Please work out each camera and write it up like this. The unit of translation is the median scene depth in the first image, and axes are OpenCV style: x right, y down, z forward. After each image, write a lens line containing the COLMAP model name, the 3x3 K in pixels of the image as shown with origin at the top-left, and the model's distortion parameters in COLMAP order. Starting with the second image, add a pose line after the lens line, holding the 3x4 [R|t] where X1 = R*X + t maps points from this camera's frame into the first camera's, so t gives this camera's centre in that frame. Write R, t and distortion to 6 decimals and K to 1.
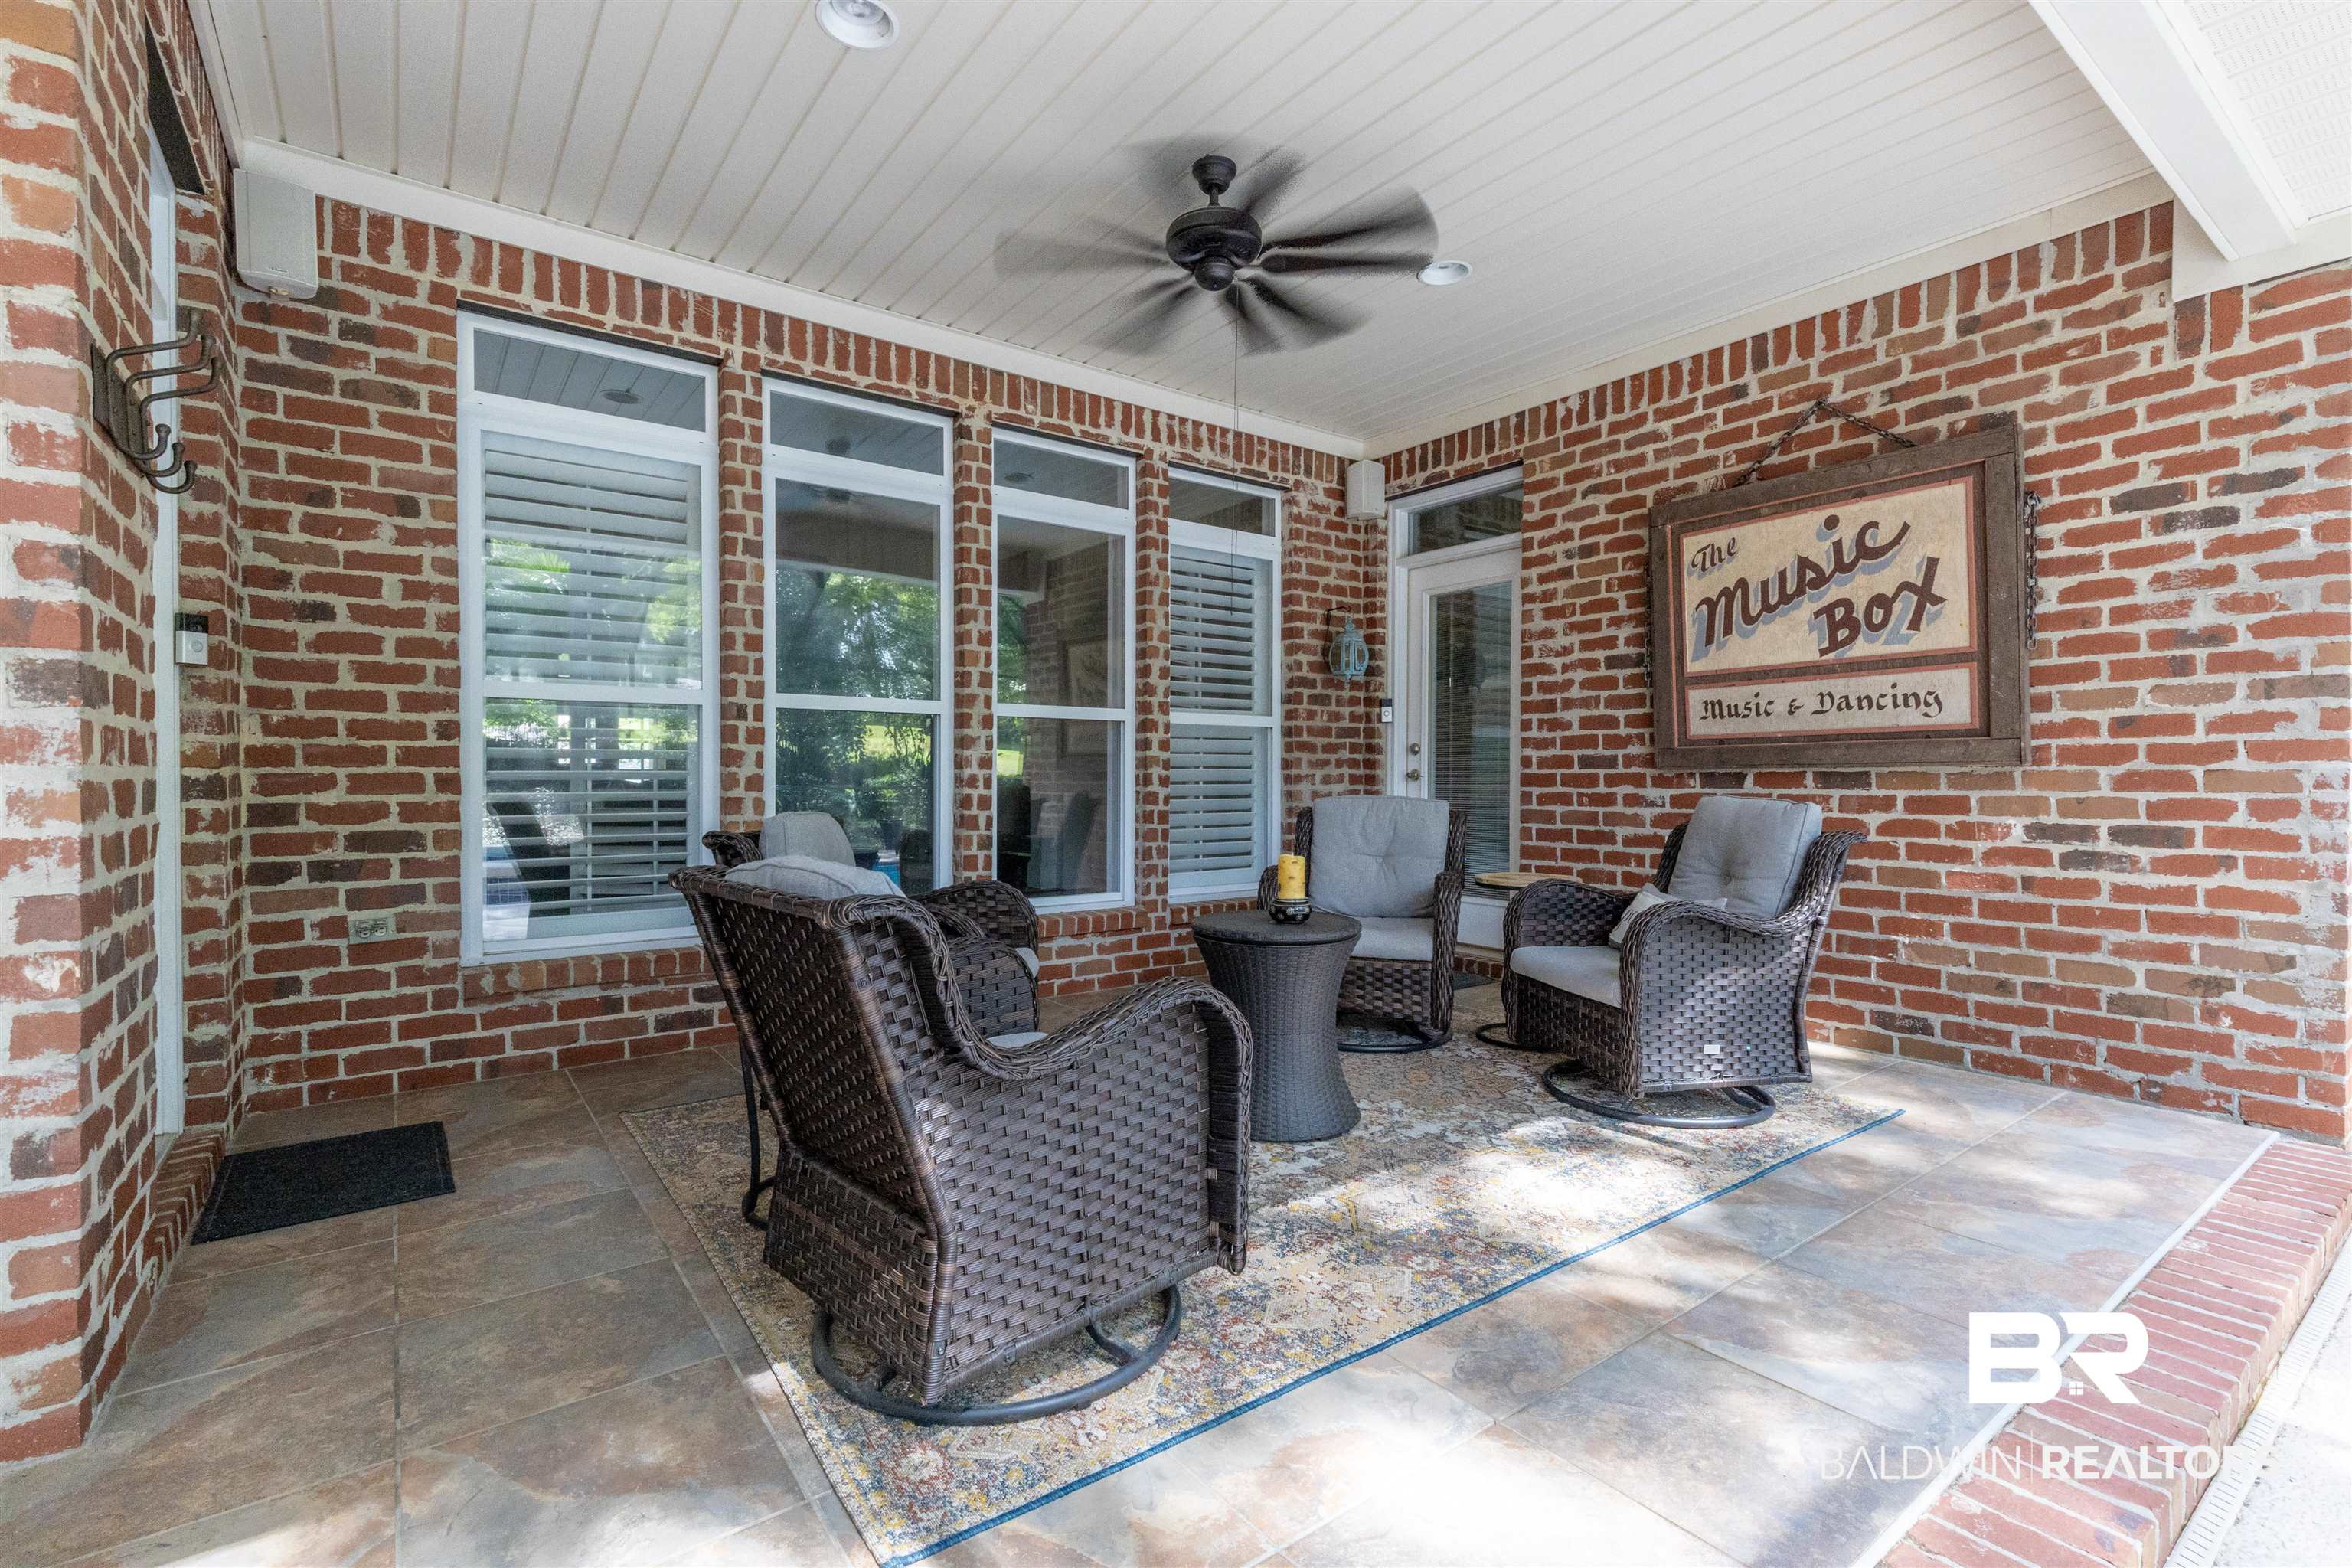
lens RADIAL K [[1051.8, 0, 1173.1], [0, 1051.8, 792.9], [0, 0, 1]] dist [-0.001527, -0.000787]
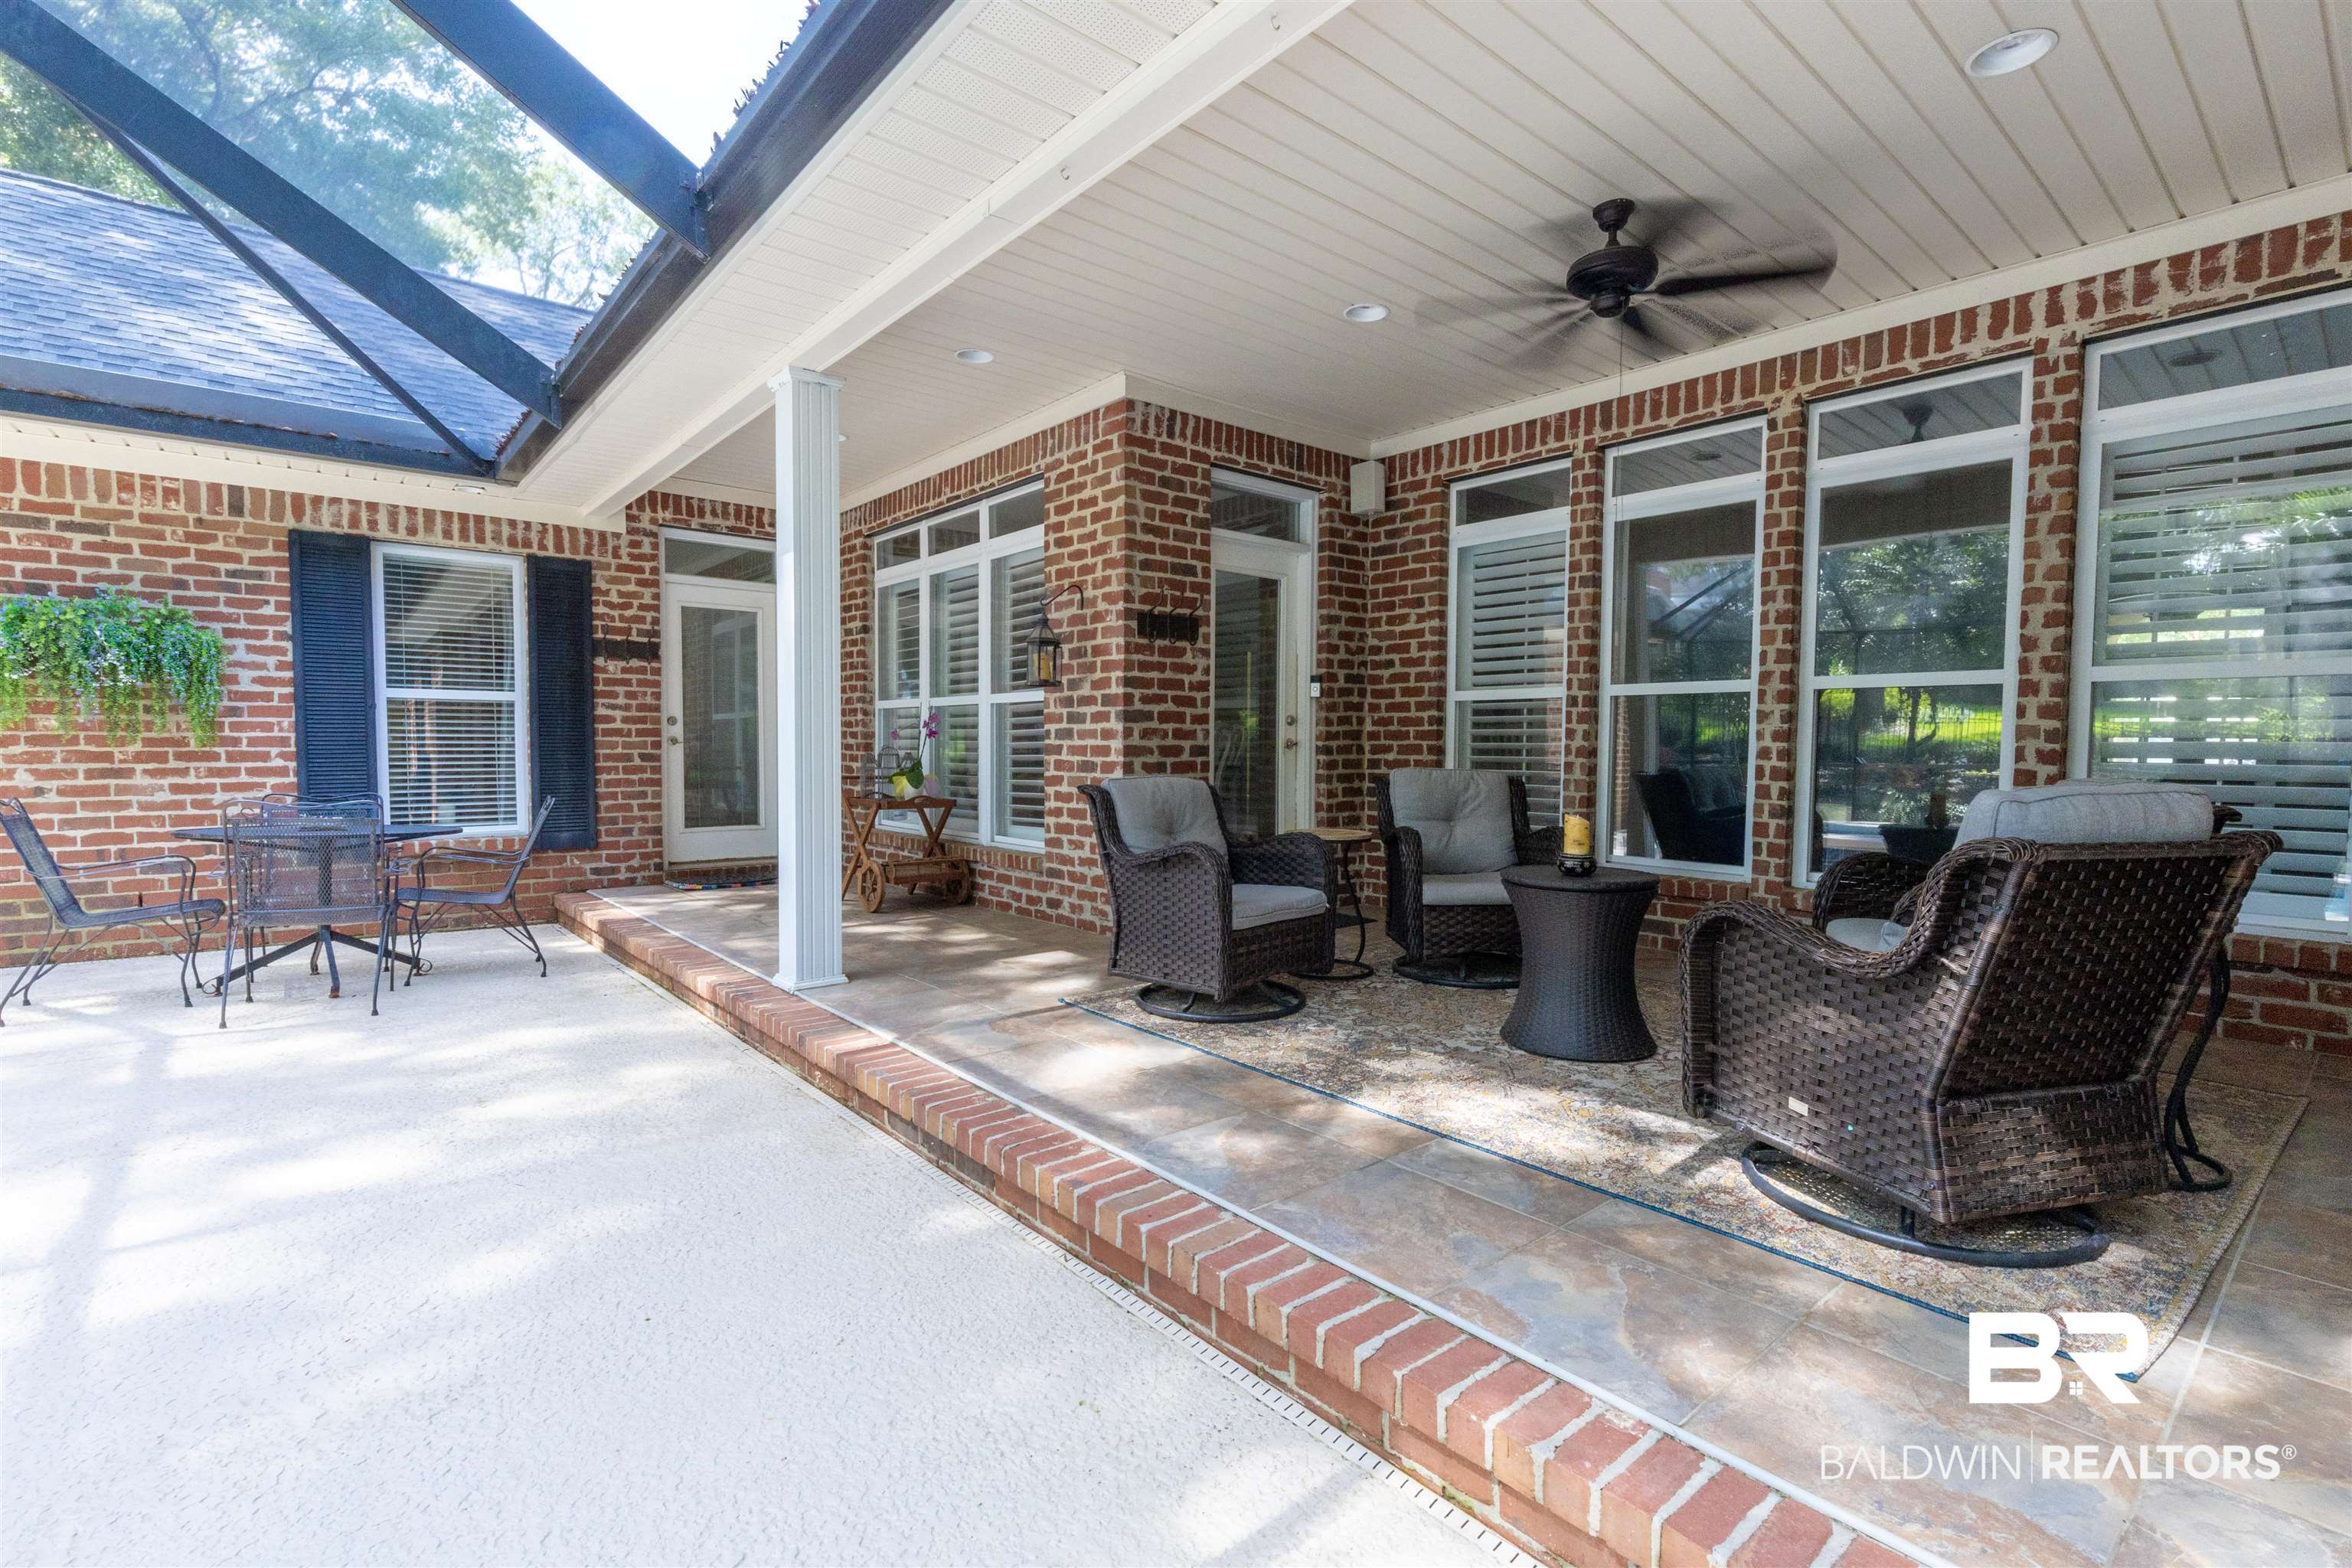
lens RADIAL K [[1051.8, 0, 1166.7], [0, 1051.8, 775.7], [0, 0, 1]] dist [-0.001527, -0.000787]
pose [[0.060331, 0.031649, -0.997677, 1.273496], [-0.017504, 0.999377, 0.030645, -0.014393], [0.998025, 0.015615, 0.060847, 0.498392]]
